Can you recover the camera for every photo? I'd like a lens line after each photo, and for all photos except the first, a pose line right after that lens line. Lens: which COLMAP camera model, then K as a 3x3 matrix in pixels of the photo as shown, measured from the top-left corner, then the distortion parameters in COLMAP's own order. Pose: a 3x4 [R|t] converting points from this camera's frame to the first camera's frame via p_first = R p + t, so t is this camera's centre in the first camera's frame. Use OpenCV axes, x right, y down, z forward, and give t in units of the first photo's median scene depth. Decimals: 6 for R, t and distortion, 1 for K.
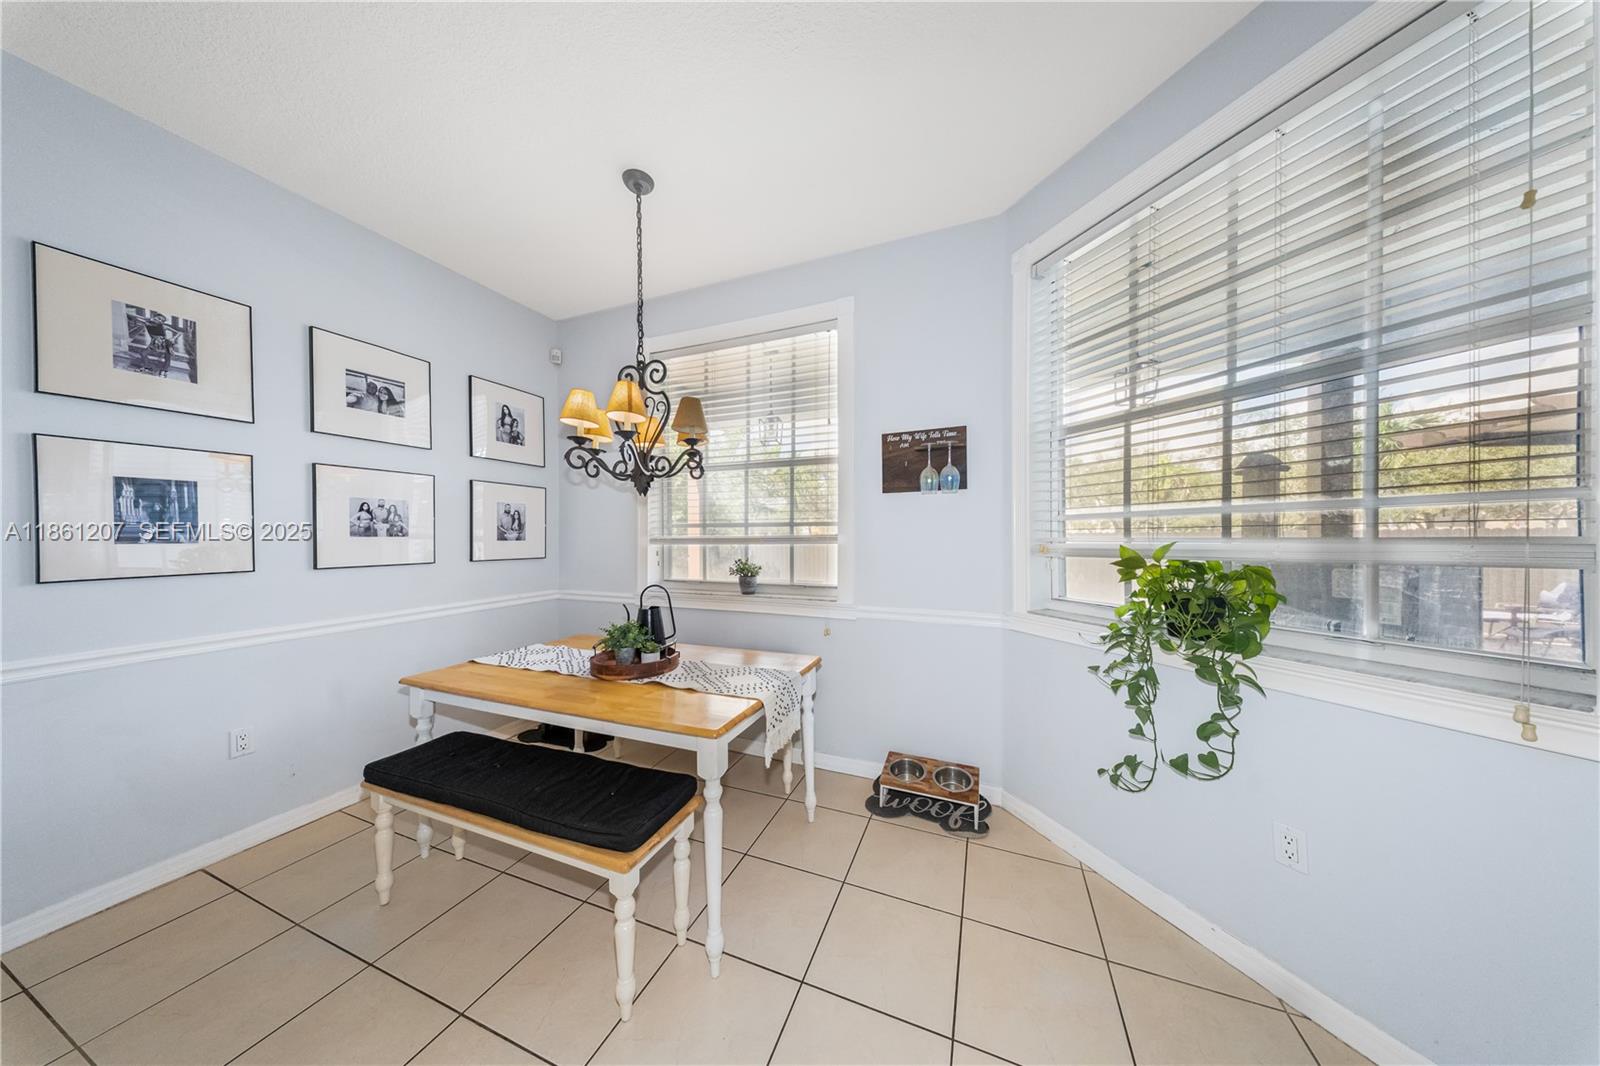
lens RADIAL K [[471.3, 0, 801.3], [0, 471.3, 538.1], [0, 0, 1]] dist [-0.000424, -0.000127]
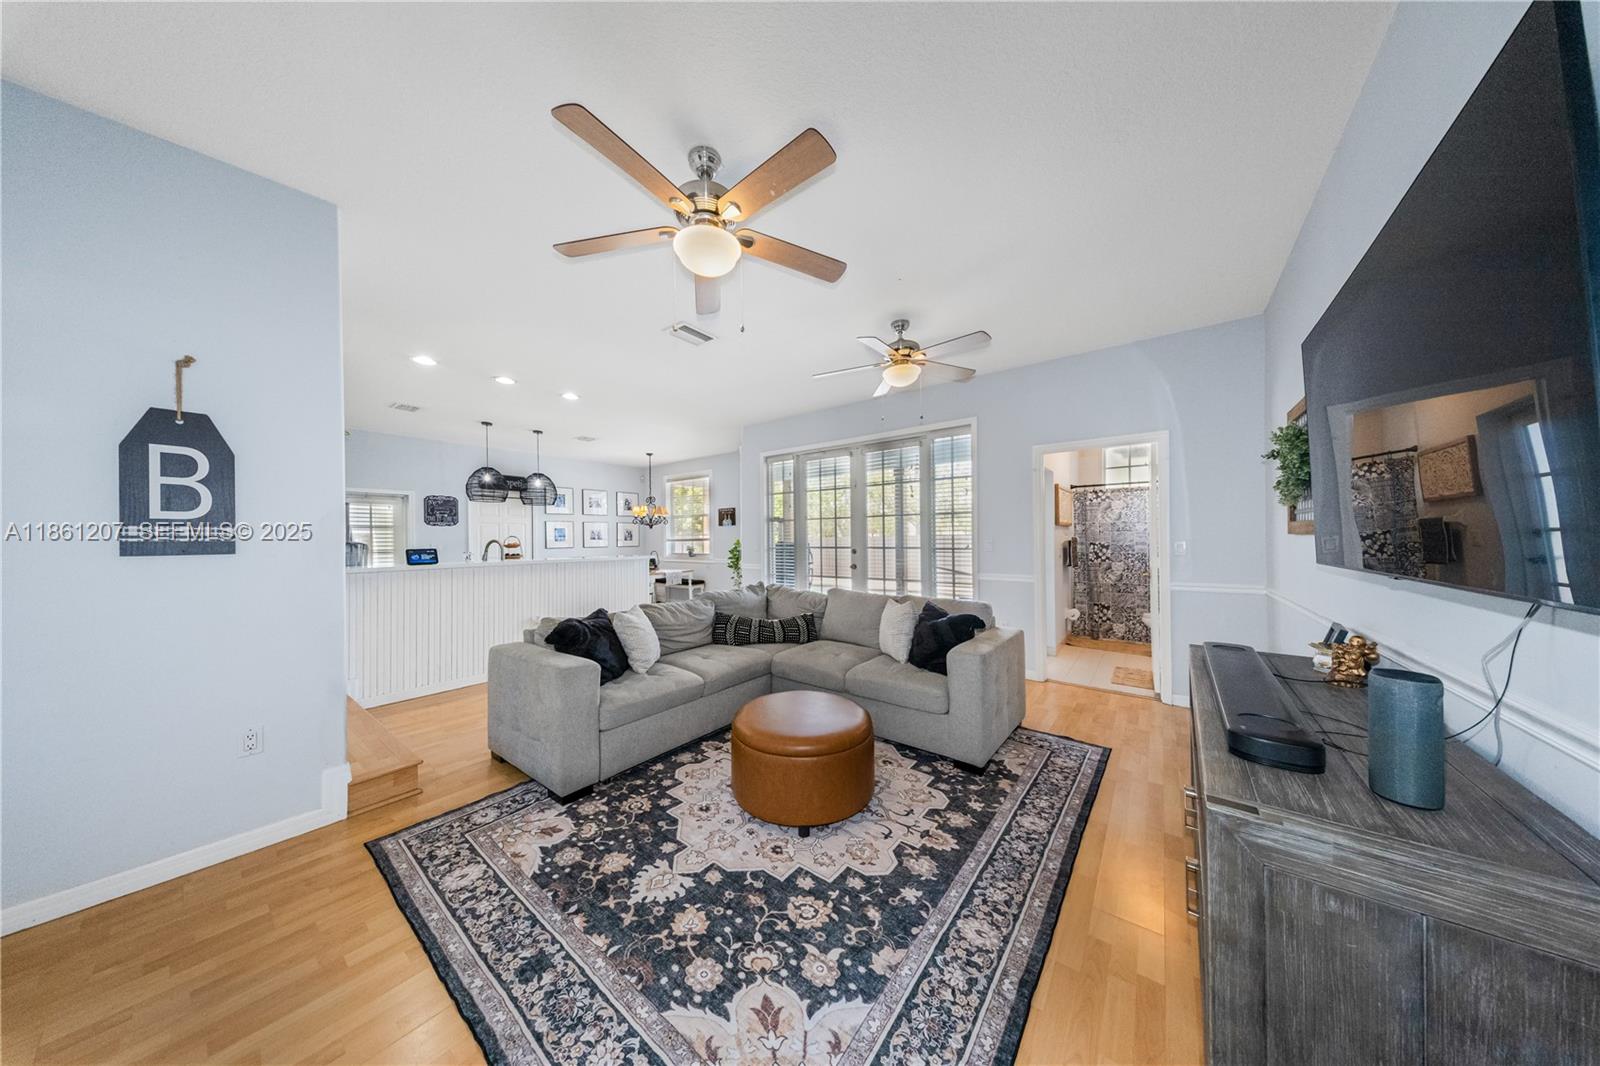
lens RADIAL K [[471.3, 0, 797.4], [0, 471.3, 536.3], [0, 0, 1]] dist [-0.000424, -0.000127]
pose [[0.959240, -0.005257, -0.282545, 1.547020], [0.004032, 0.999980, -0.004917, -0.003557], [0.282565, 0.003578, 0.959241, -1.944473]]
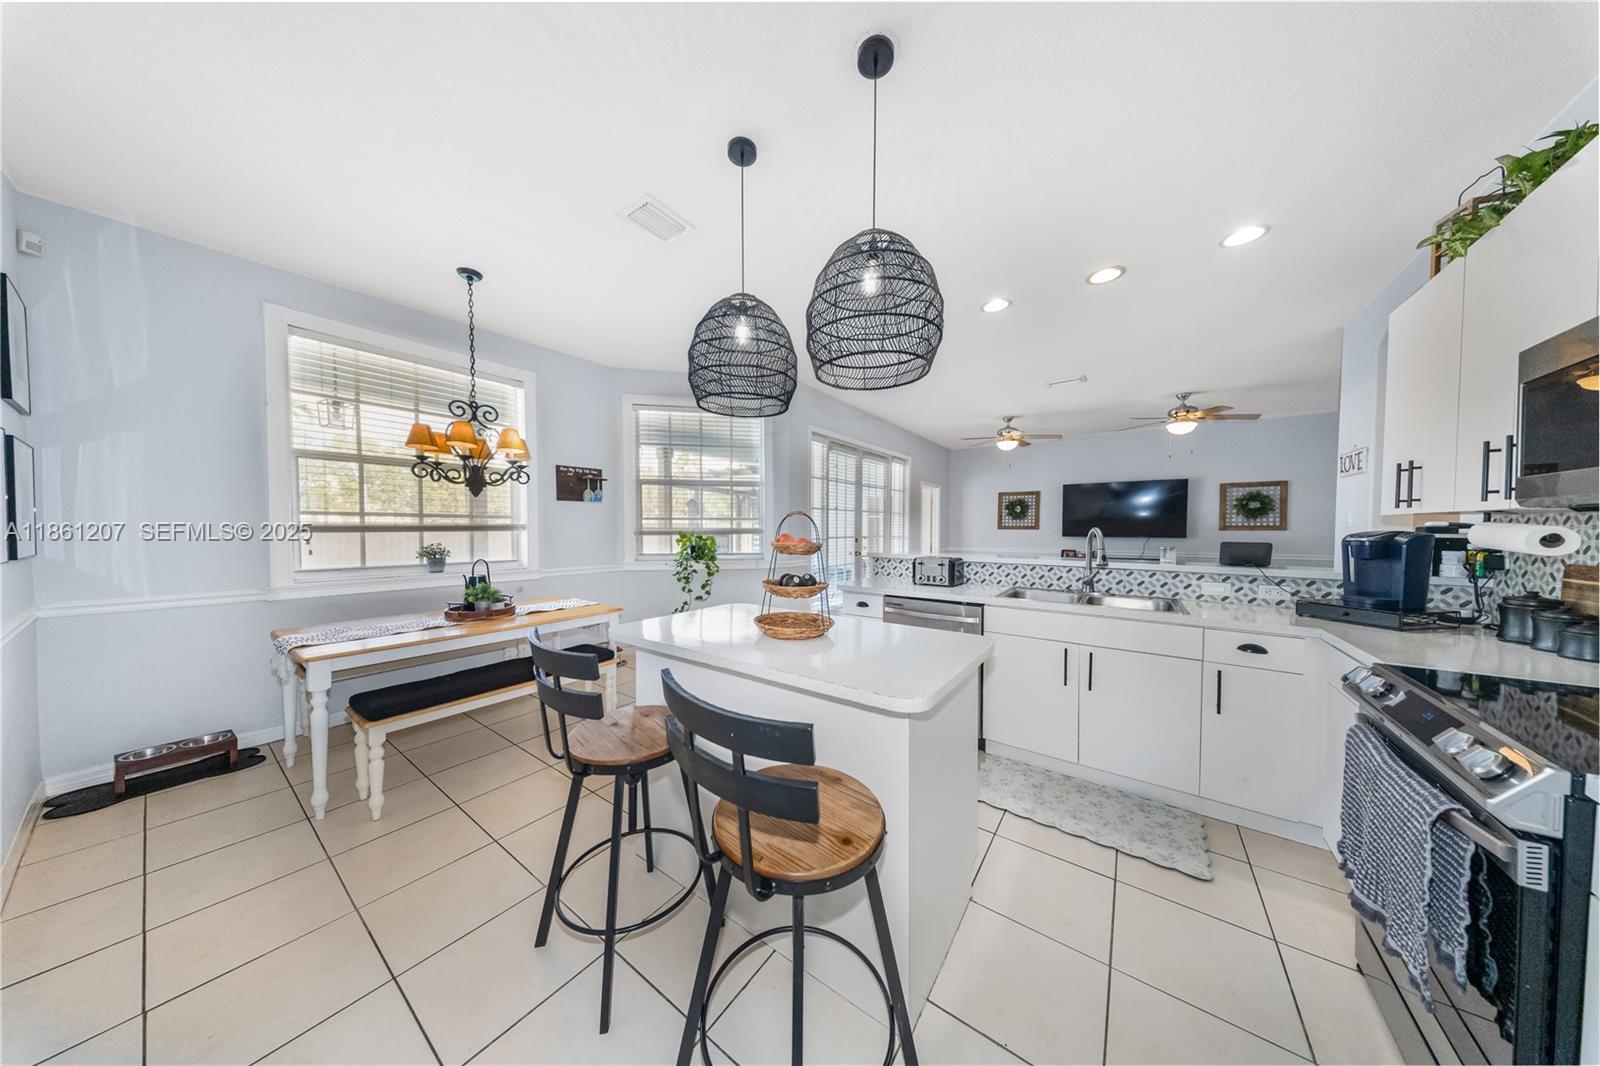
lens RADIAL K [[471.3, 0, 778.4], [0, 471.3, 538.2], [0, 0, 1]] dist [-0.000424, -0.000127]
pose [[0.264550, -0.029478, 0.963921, -1.403500], [-0.003990, 0.999491, 0.031661, -0.018760], [-0.964364, -0.012222, 0.264298, -0.234433]]
